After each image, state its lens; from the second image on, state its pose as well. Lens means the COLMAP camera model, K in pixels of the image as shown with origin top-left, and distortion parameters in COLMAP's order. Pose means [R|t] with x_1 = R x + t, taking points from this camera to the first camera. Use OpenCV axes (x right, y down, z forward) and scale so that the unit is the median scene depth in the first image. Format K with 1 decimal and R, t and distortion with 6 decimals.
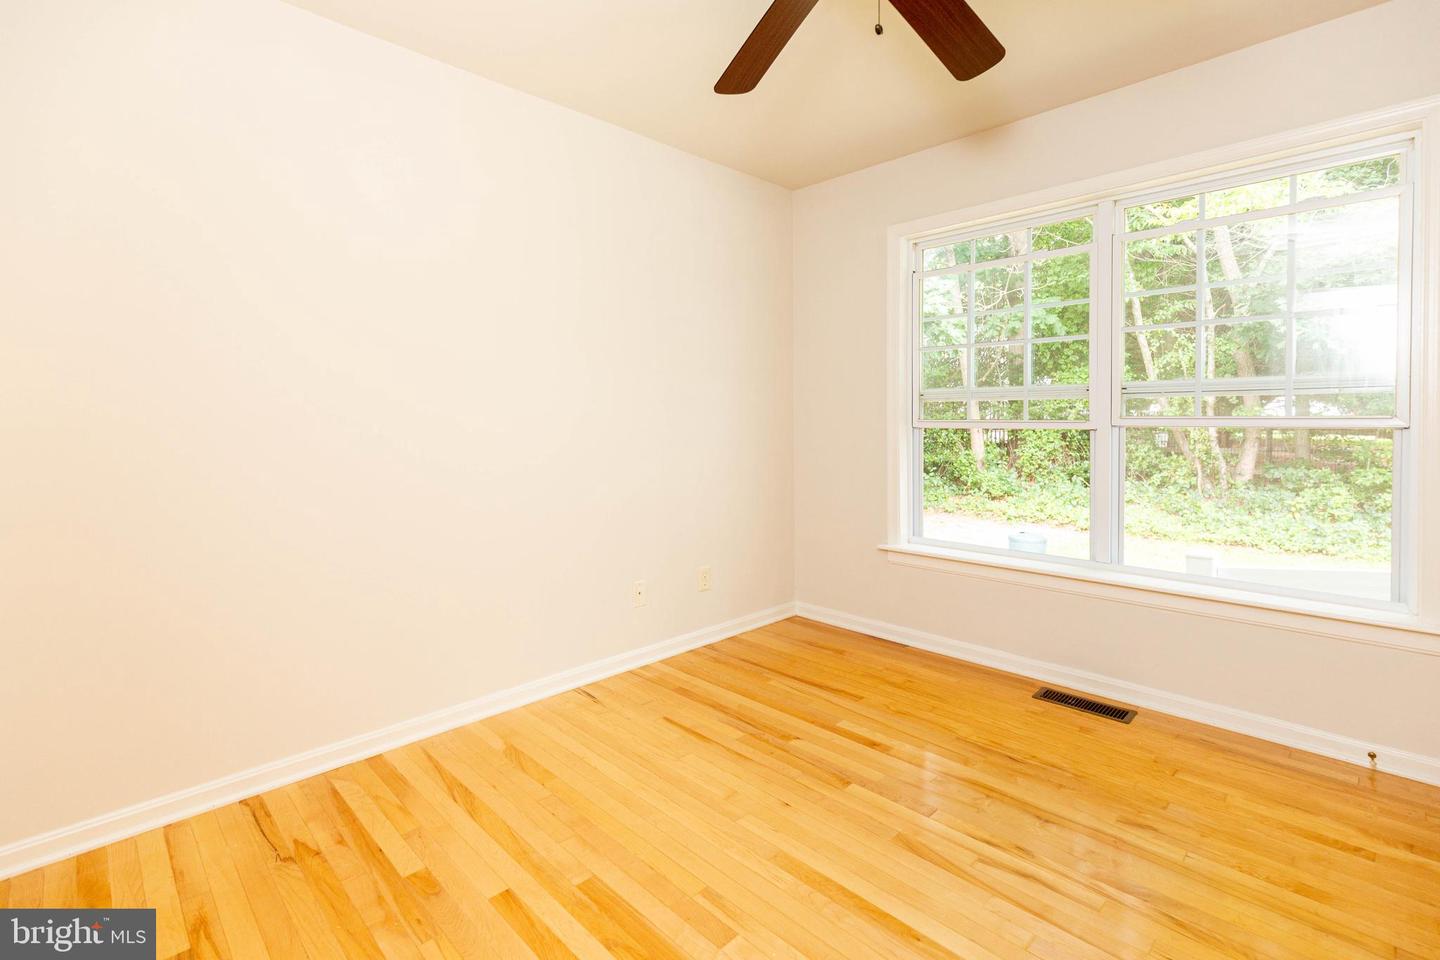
lens RADIAL K [[667.8, 0, 739.2], [0, 667.8, 431.1], [0, 0, 1]] dist [0.006186, -0.001216]
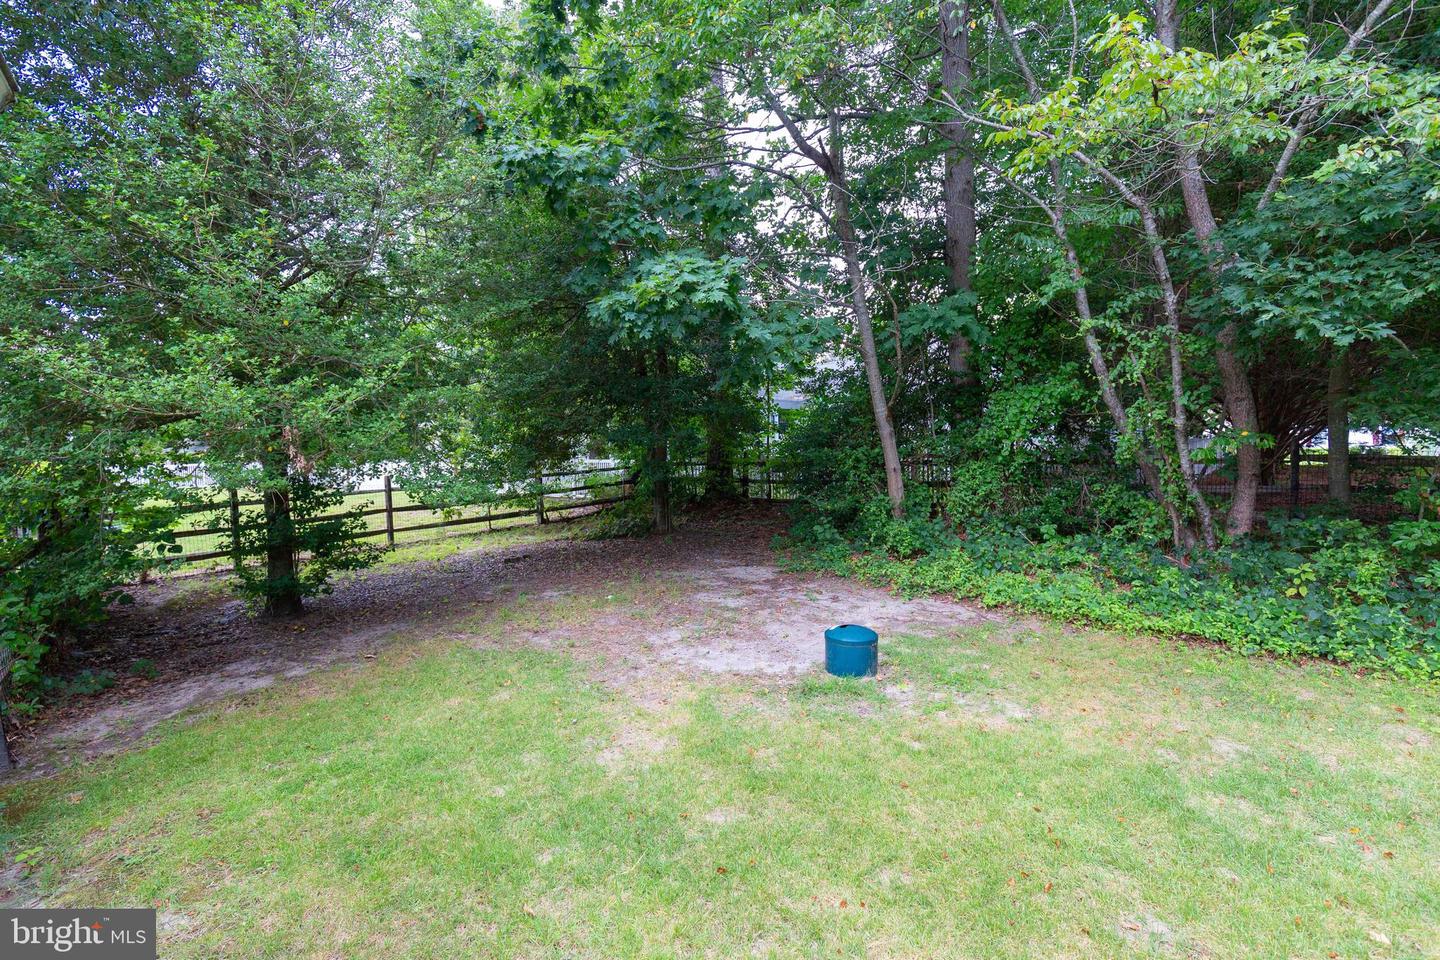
lens RADIAL K [[667.8, 0, 710.9], [0, 667.8, 475.5], [0, 0, 1]] dist [0.006186, -0.001216]
pose [[0.994712, -0.020140, -0.100706, 0.311988], [0.021485, 0.999694, 0.012293, -0.011543], [0.100427, -0.014392, 0.994840, 0.271644]]
